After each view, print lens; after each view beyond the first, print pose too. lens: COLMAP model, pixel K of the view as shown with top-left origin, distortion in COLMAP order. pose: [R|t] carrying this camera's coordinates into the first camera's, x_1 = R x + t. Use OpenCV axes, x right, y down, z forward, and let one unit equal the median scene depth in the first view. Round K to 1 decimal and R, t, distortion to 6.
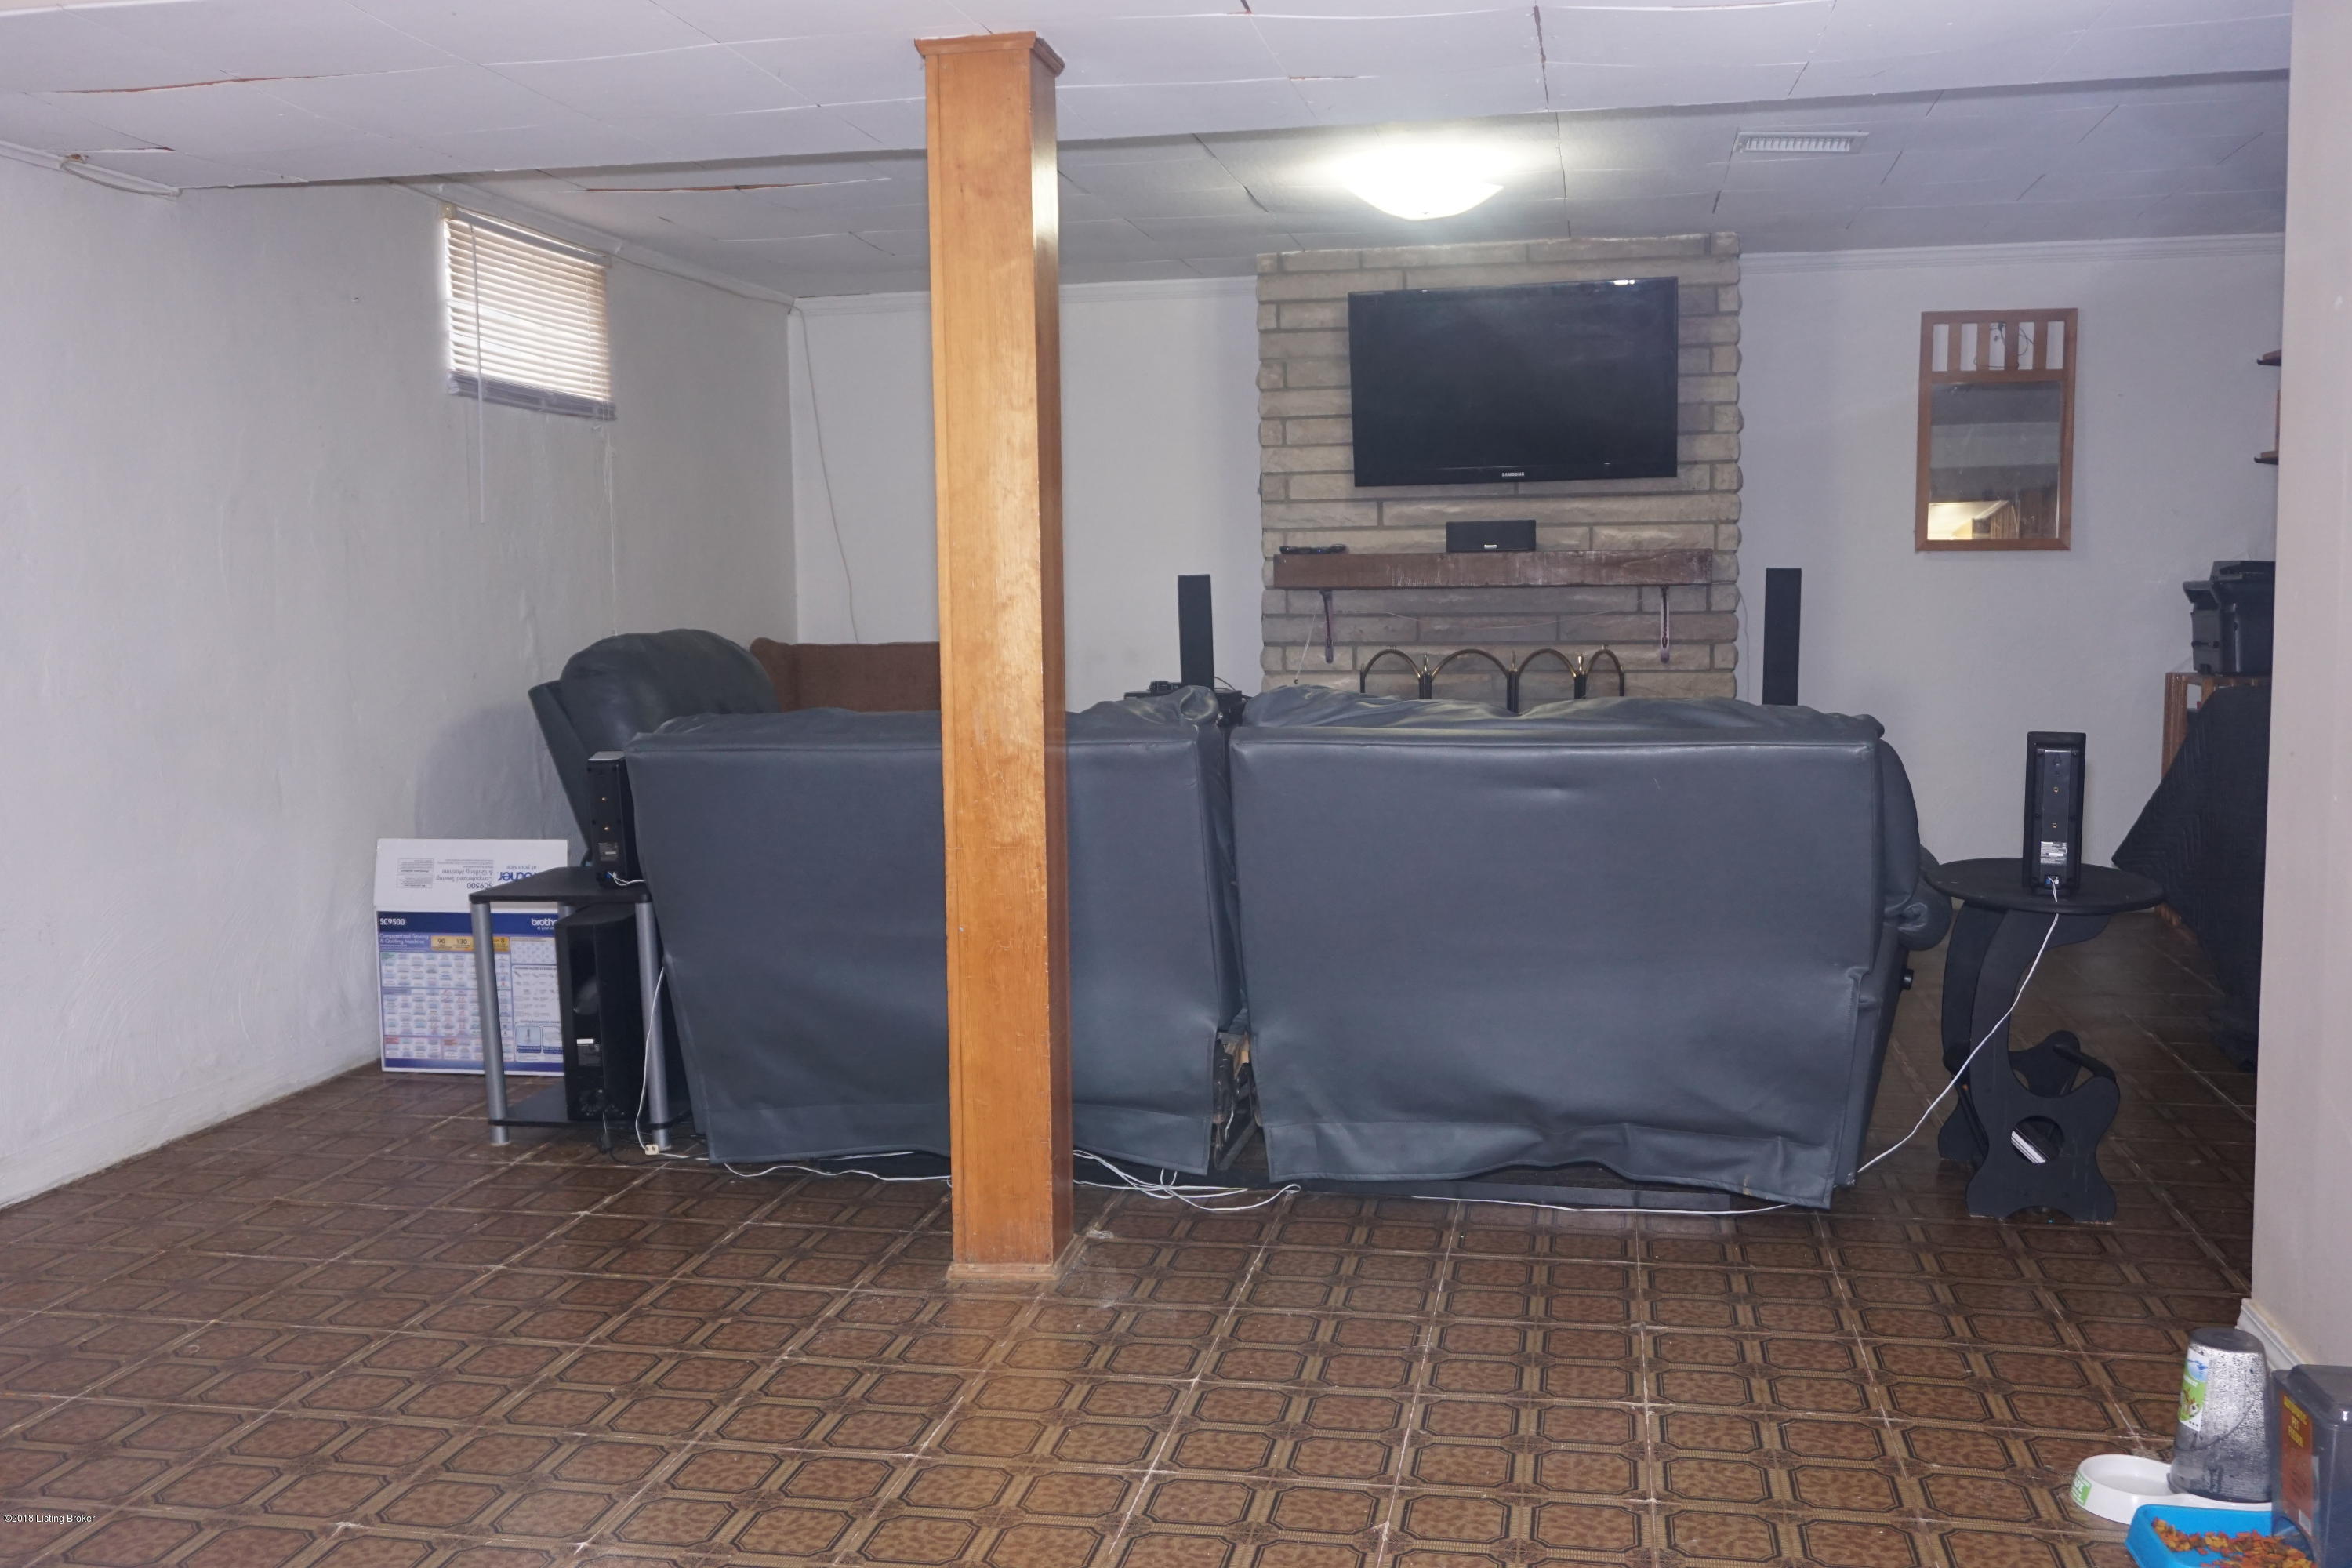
lens RADIAL K [[2102.2, 0, 1177.5], [0, 2102.2, 781.9], [0, 0, 1]] dist [-0.020885, 0.012005]
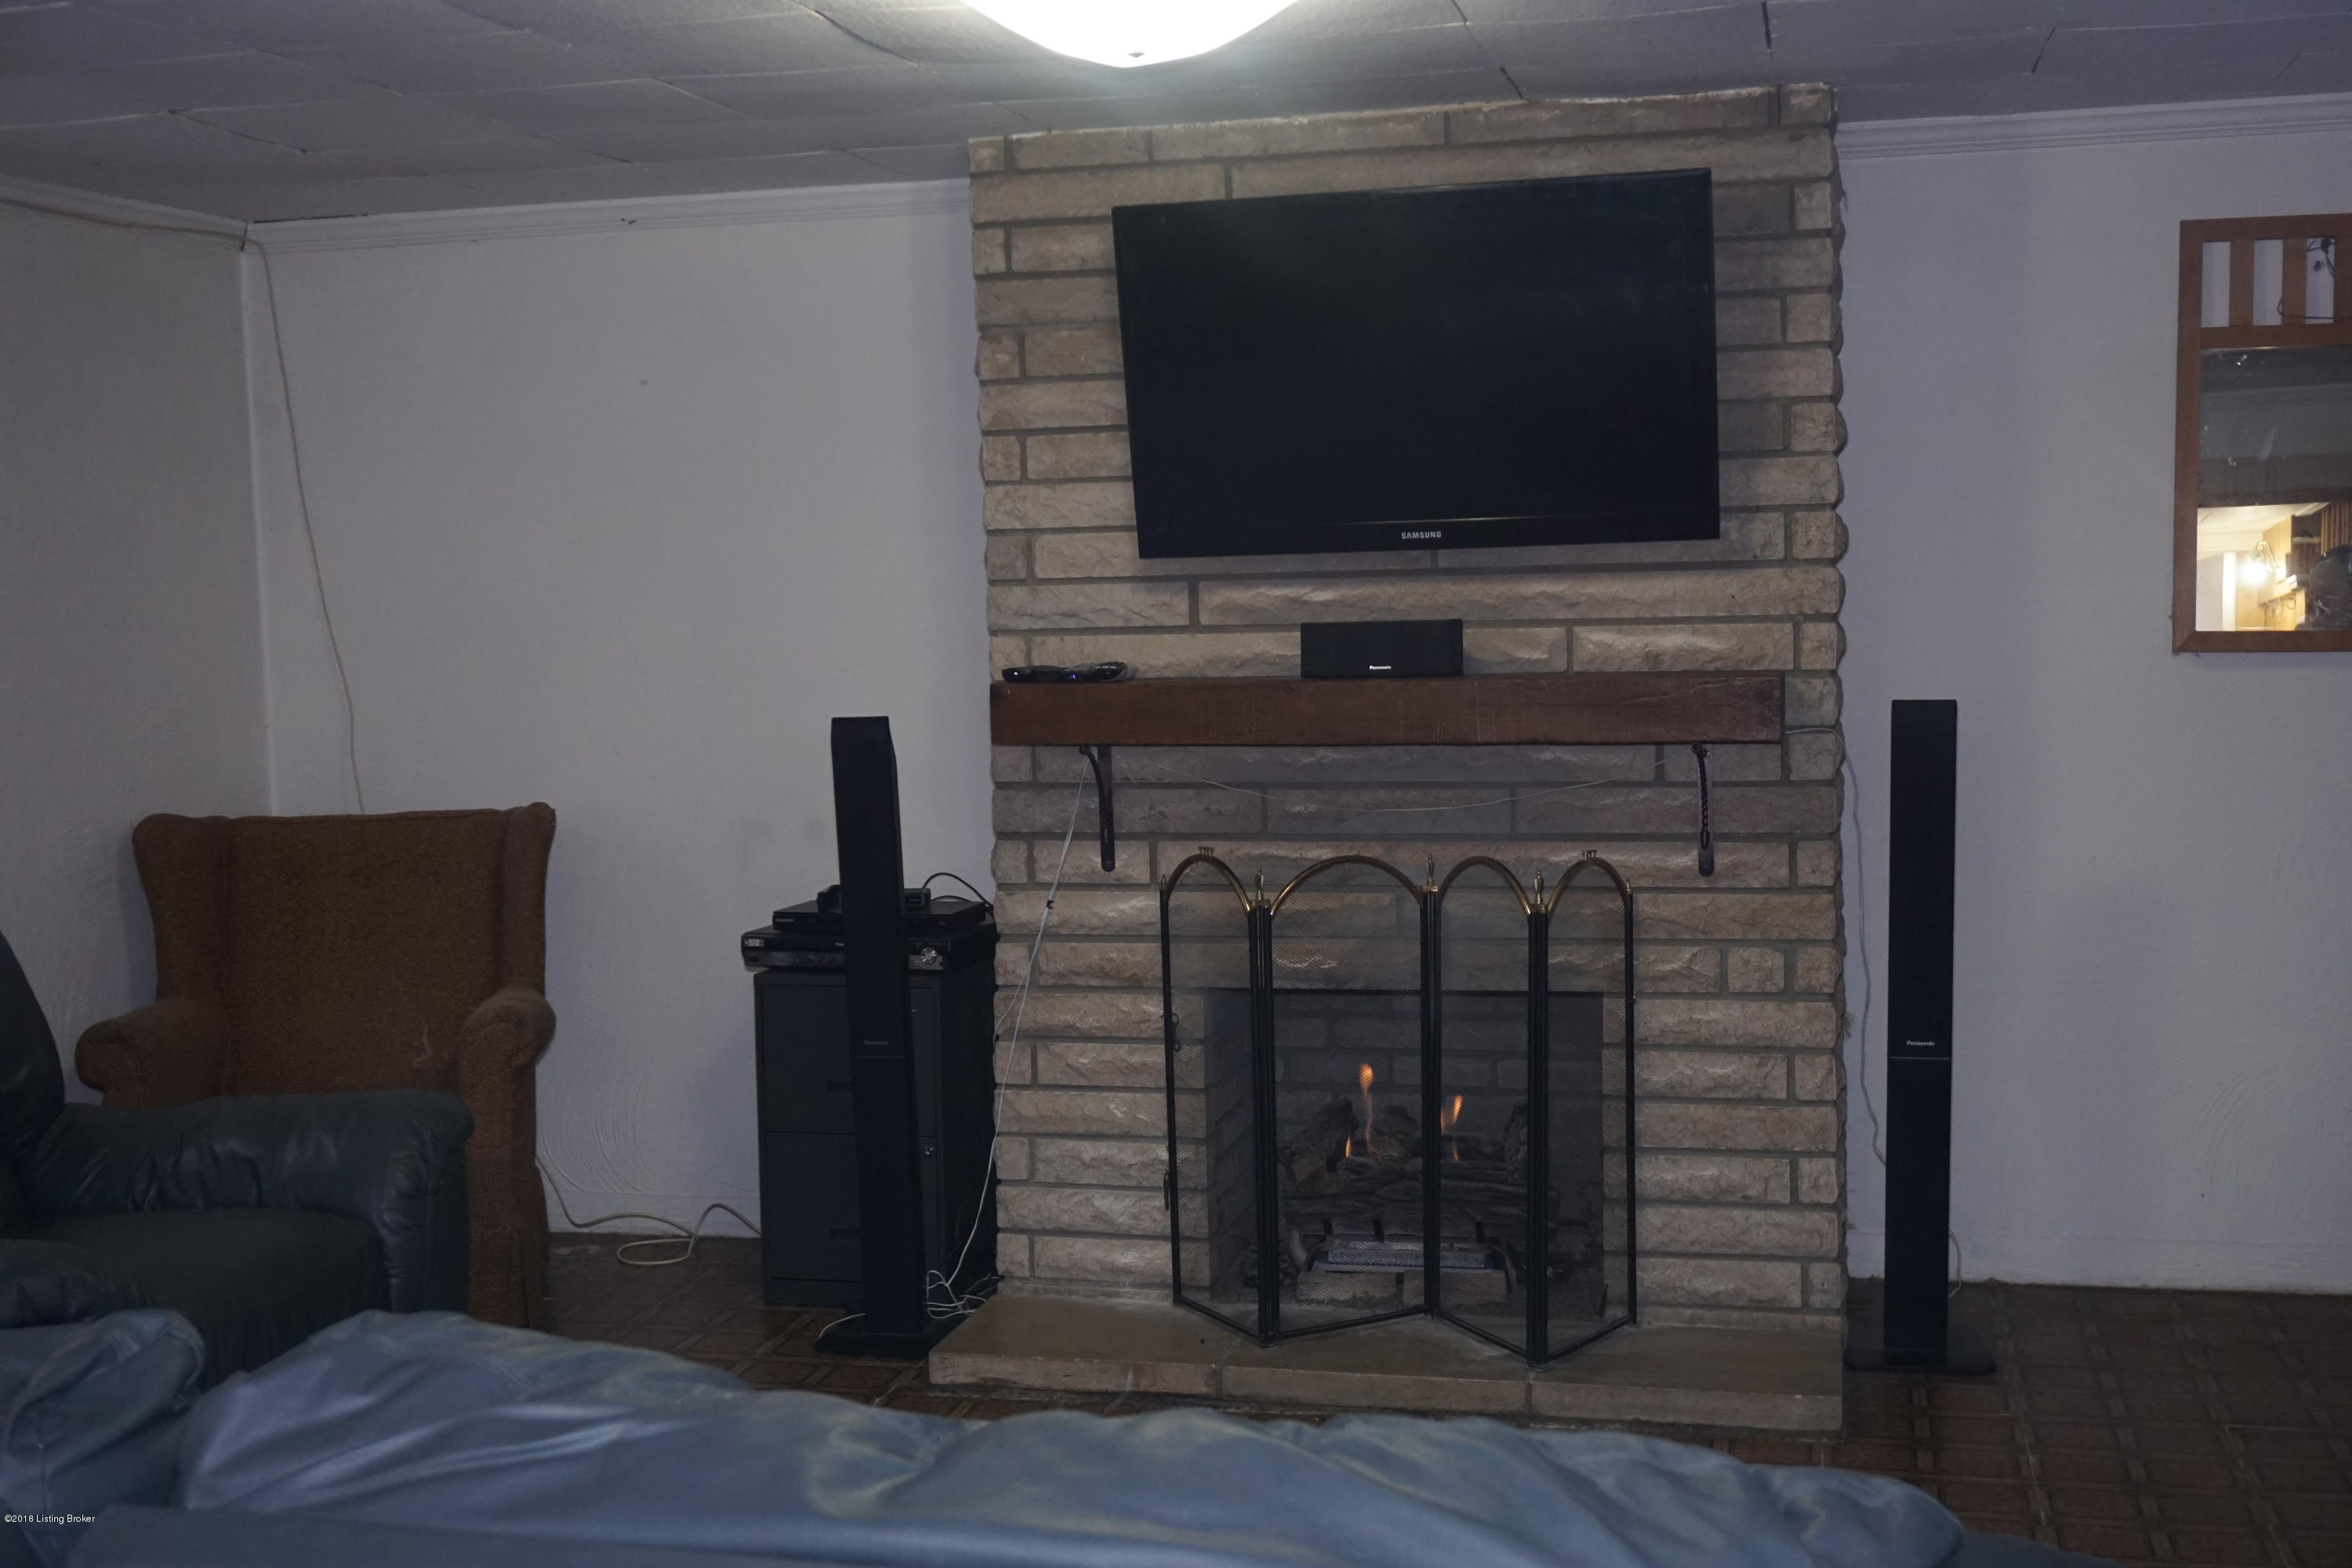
lens RADIAL K [[2723.9, 0, 1175.8], [0, 2723.9, 790.3], [0, 0, 1]] dist [0.001460, 0.000000]
pose [[0.999630, -0.009275, -0.025567, 0.111367], [0.008961, 0.999883, -0.012378, -0.070397], [0.025678, 0.012144, 0.999596, 0.286739]]
